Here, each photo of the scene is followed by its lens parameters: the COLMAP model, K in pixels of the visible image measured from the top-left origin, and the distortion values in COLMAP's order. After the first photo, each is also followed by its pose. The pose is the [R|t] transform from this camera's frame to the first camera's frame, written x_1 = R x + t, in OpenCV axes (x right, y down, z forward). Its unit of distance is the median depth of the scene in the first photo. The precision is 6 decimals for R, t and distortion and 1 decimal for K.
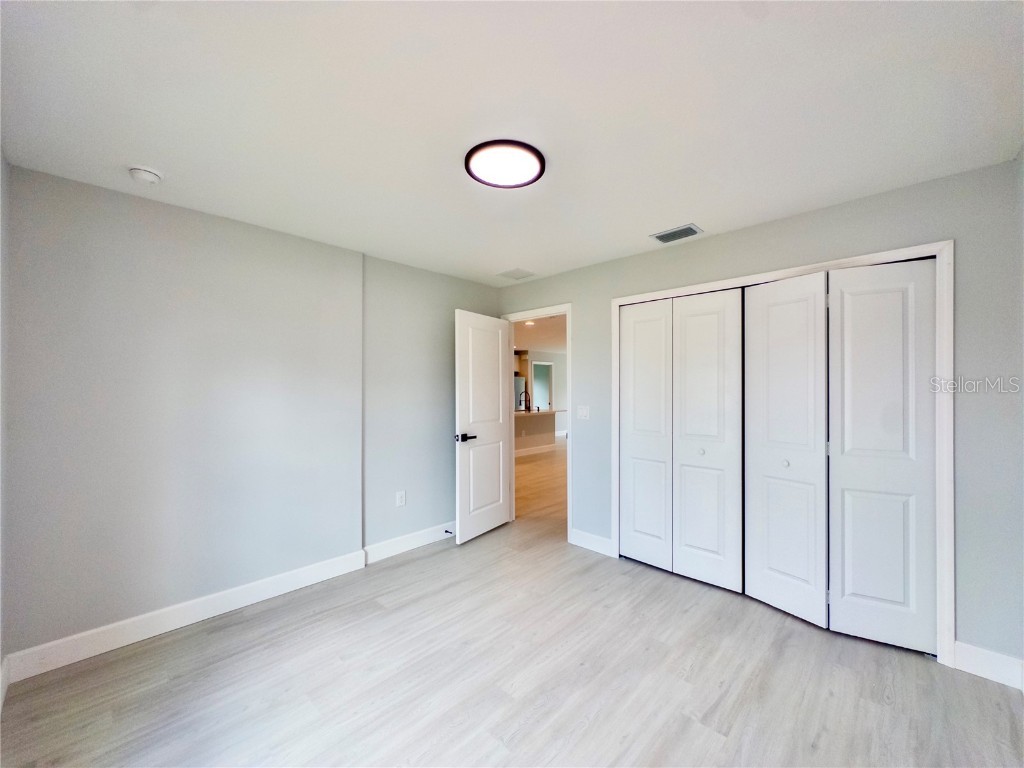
lens RADIAL K [[405.6, 0, 513.5], [0, 405.6, 387.2], [0, 0, 1]] dist [0.000011, -0.000001]
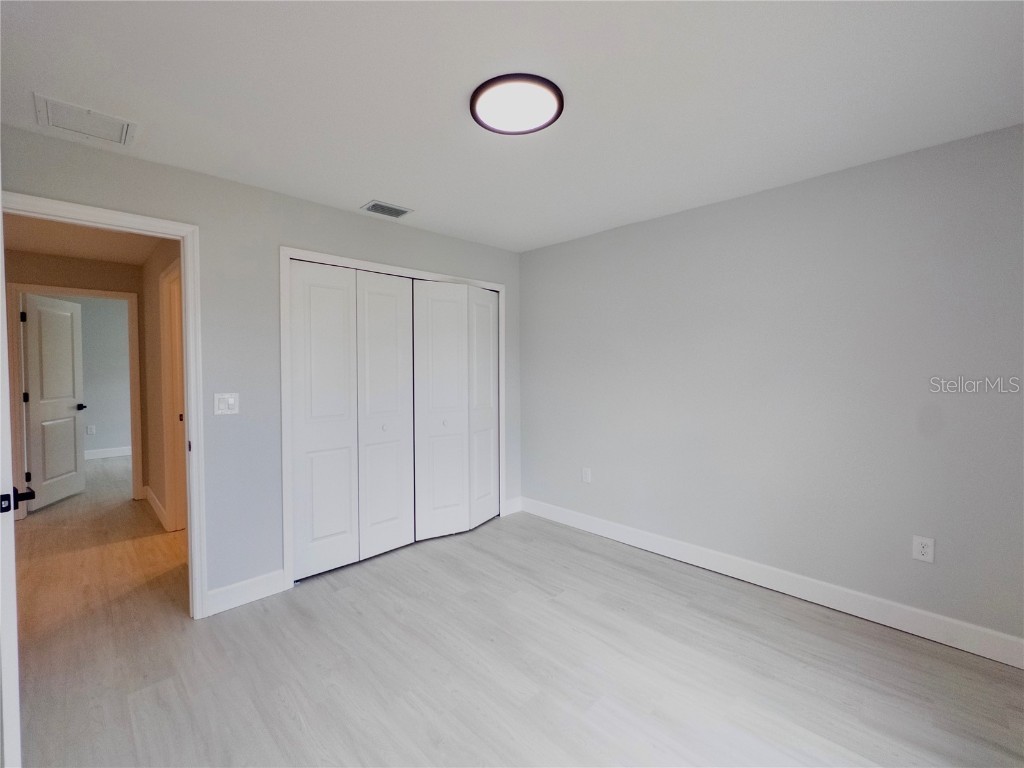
lens RADIAL K [[429.9, 0, 513.3], [0, 429.9, 374.8], [0, 0, 1]] dist [-0.000529, -0.000113]
pose [[0.025108, -0.026587, 0.999331, -0.656828], [-0.006401, 0.999622, 0.026755, -0.007918], [-0.999664, -0.007069, 0.024929, 0.685174]]
